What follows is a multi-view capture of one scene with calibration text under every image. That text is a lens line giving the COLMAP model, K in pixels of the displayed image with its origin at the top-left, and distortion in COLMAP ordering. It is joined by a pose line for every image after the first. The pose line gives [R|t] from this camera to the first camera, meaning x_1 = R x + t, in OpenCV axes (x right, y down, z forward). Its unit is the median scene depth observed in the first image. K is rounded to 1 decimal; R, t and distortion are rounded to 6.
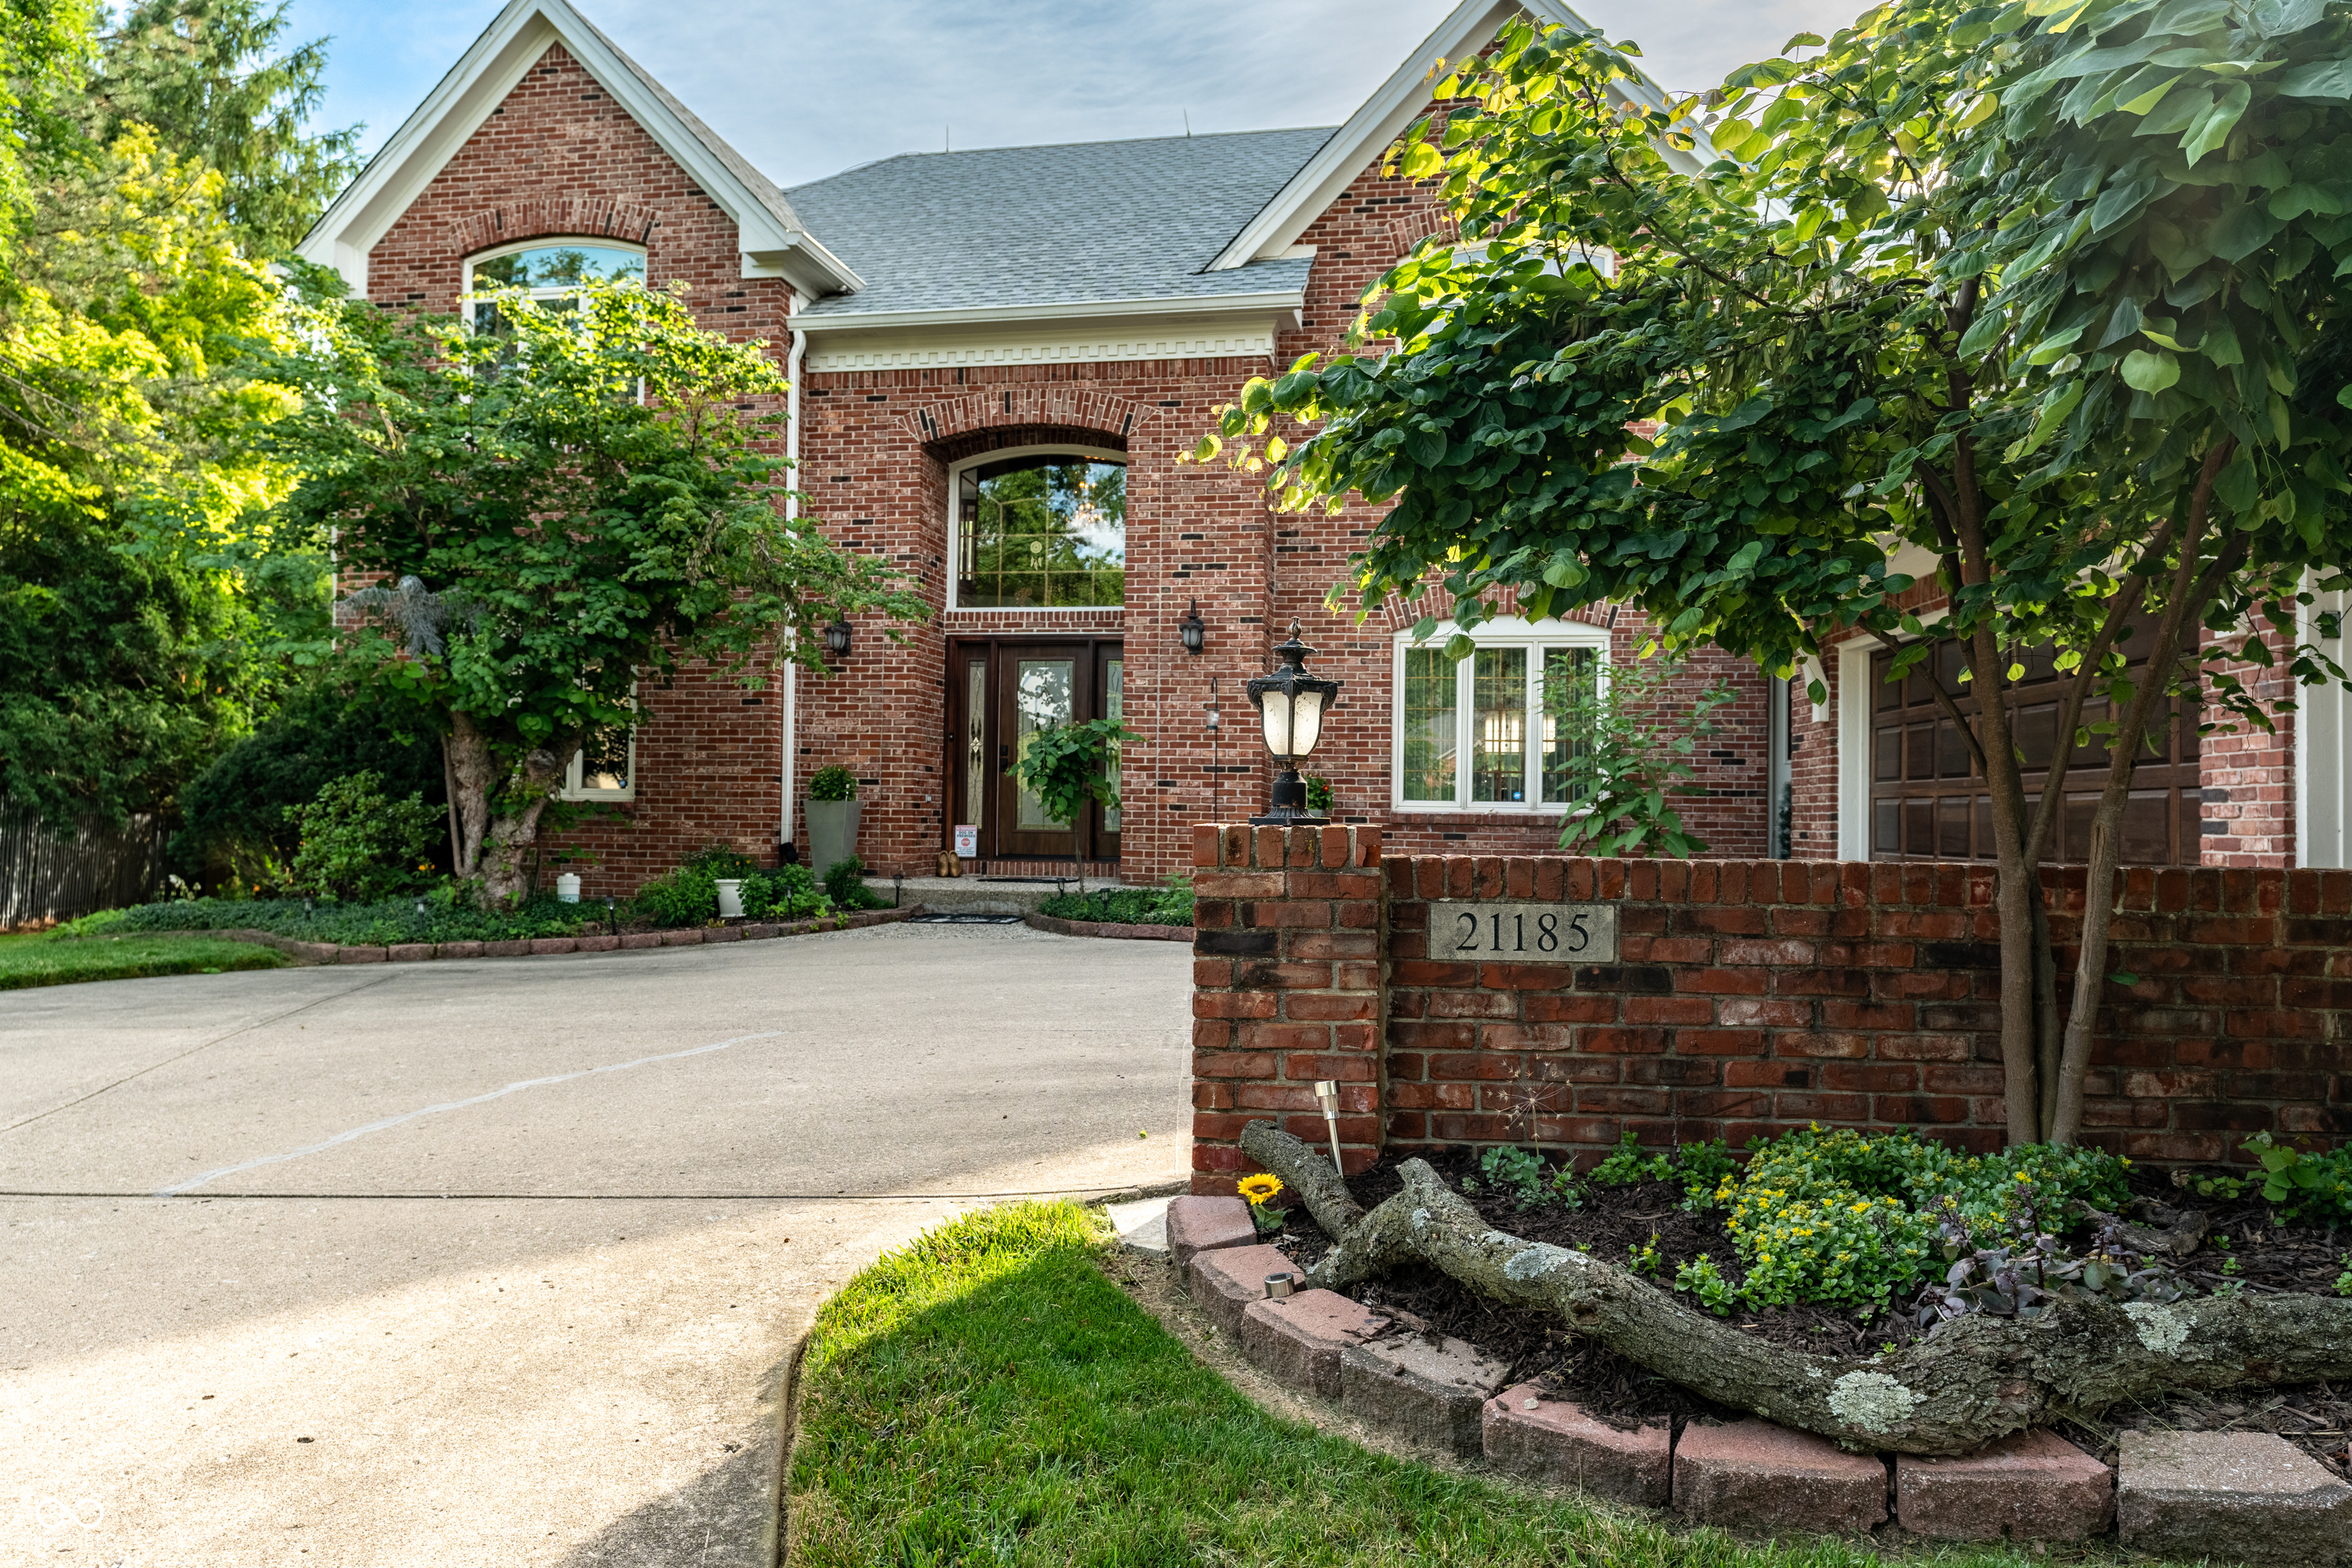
lens RADIAL K [[1682.8, 0, 1173.4], [0, 1682.8, 774.6], [0, 0, 1]] dist [0.001733, -0.000454]
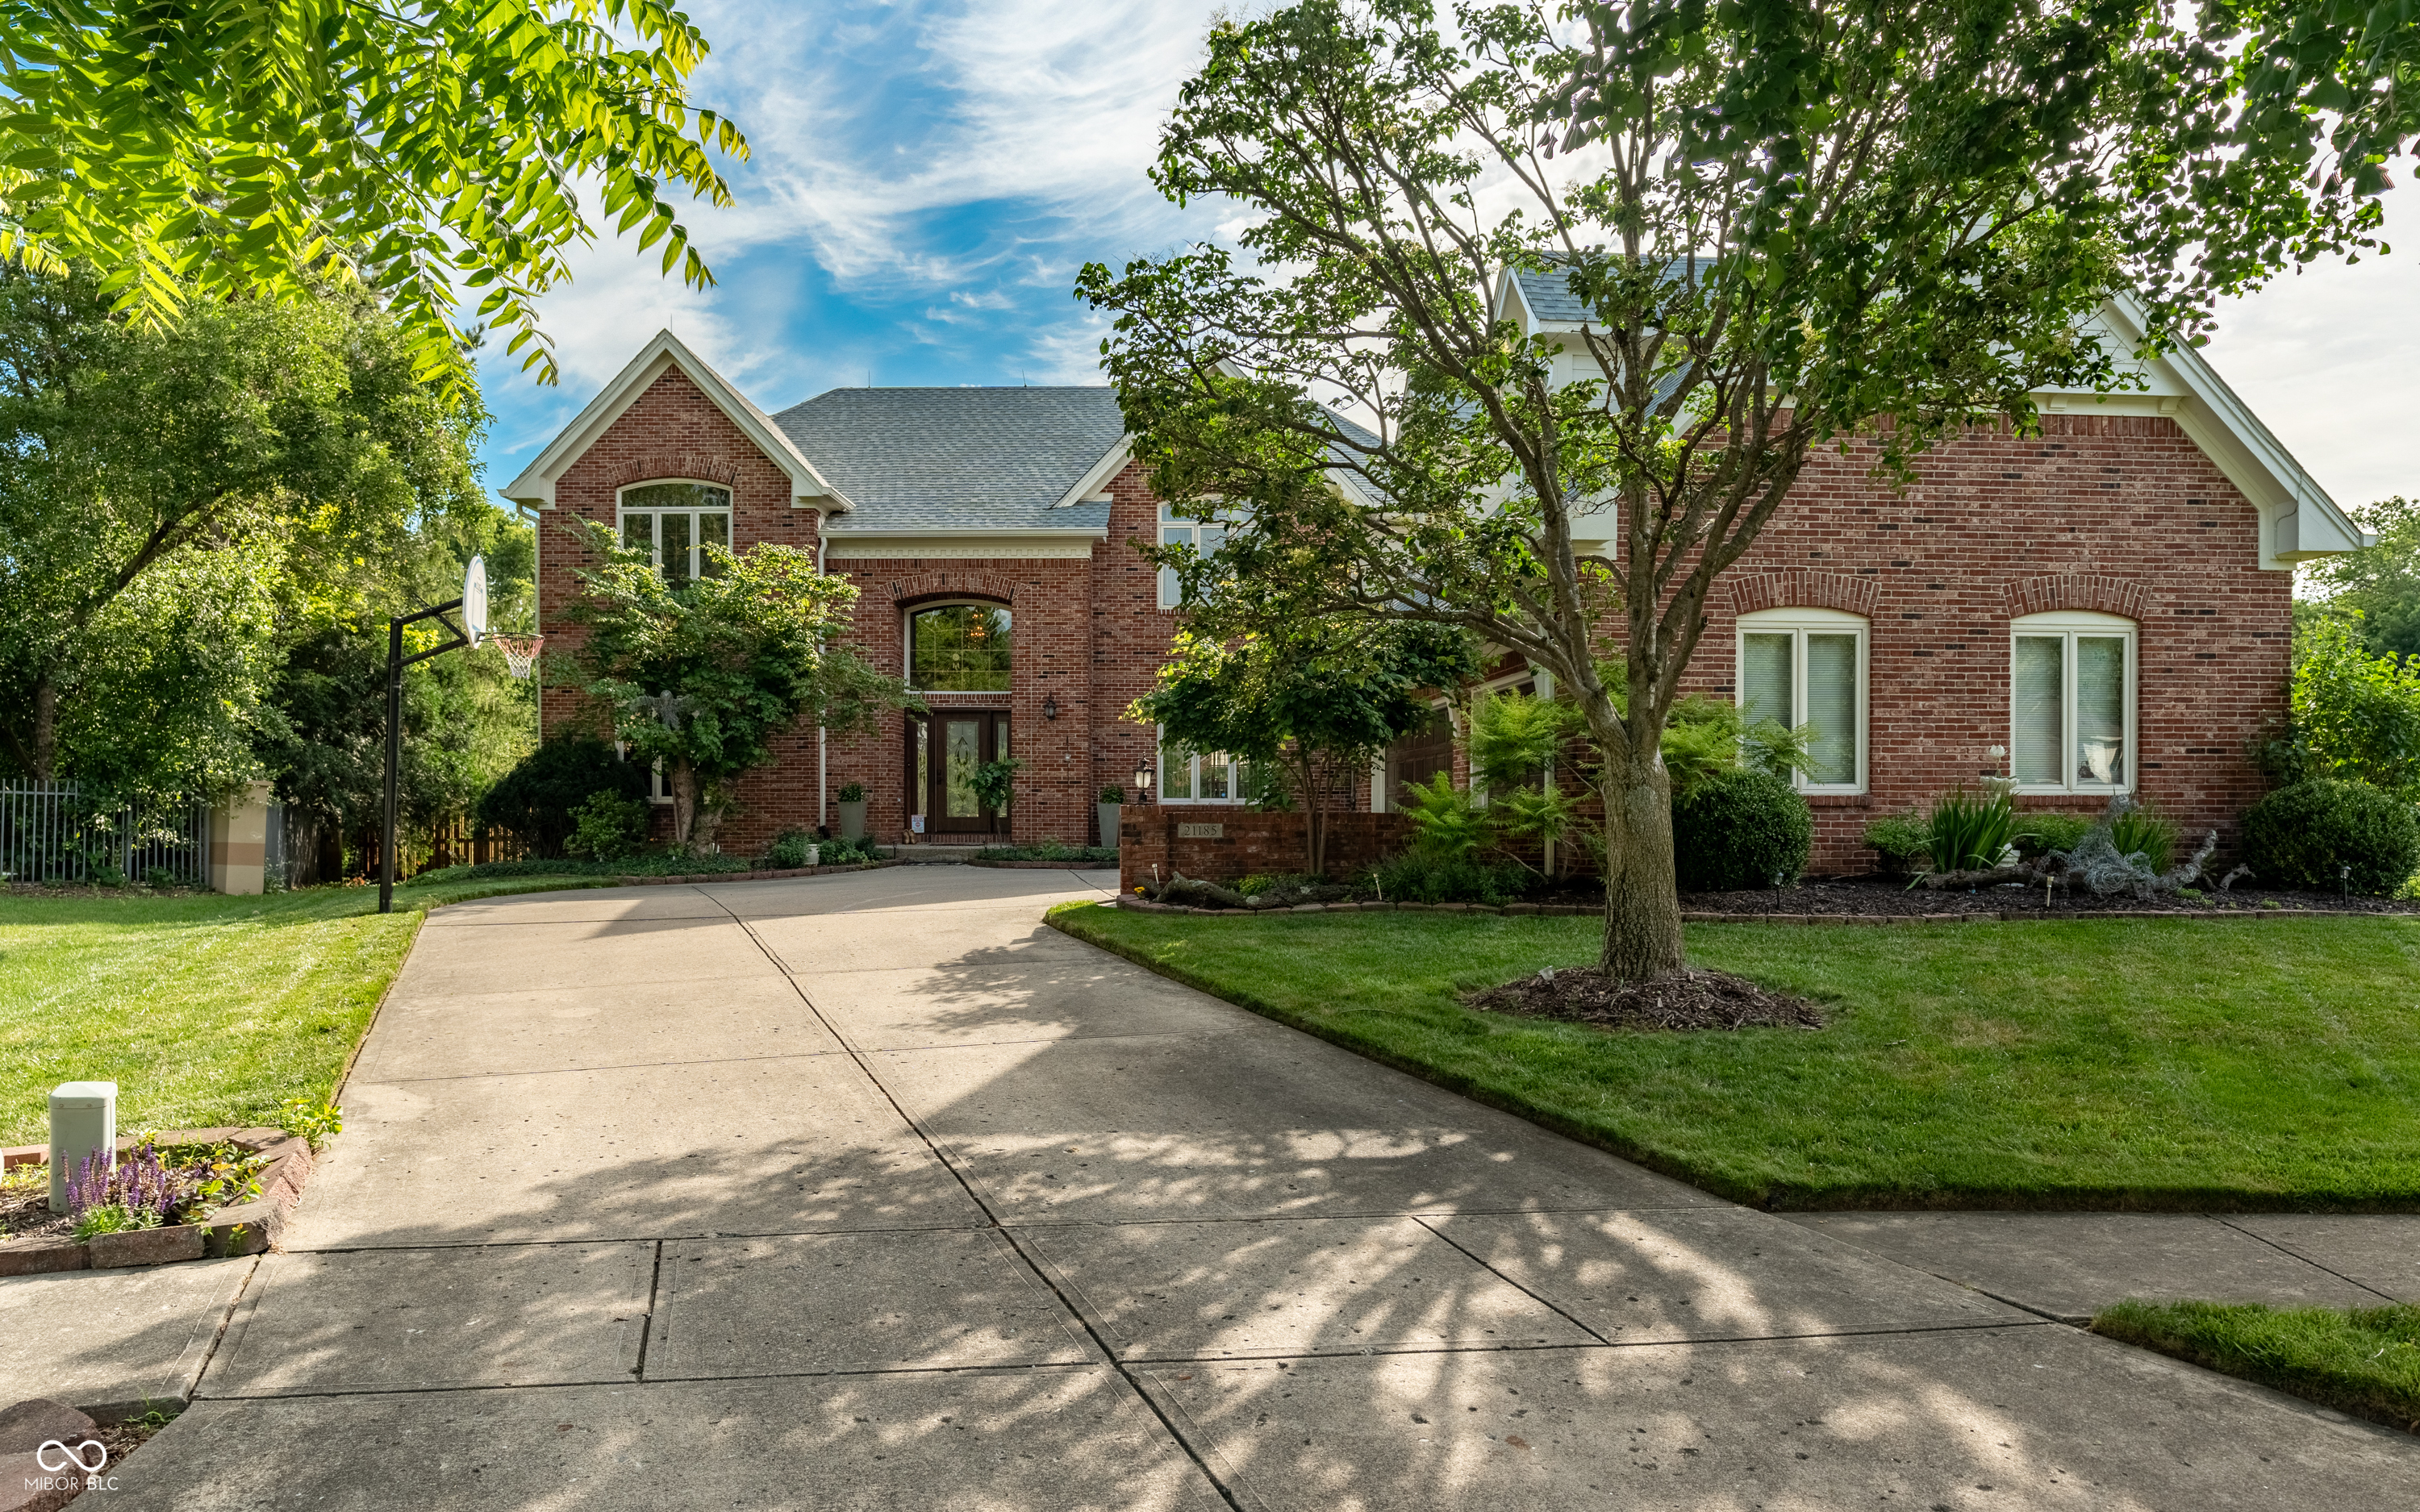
lens RADIAL K [[1883.9, 0, 1213.5], [0, 1883.9, 778.1], [0, 0, 1]] dist [0.000890, 0.009936]
pose [[0.985353, -0.009872, 0.170243, -0.160140], [0.008897, 0.999939, 0.006490, -0.019351], [-0.170297, -0.004881, 0.985381, -1.042966]]
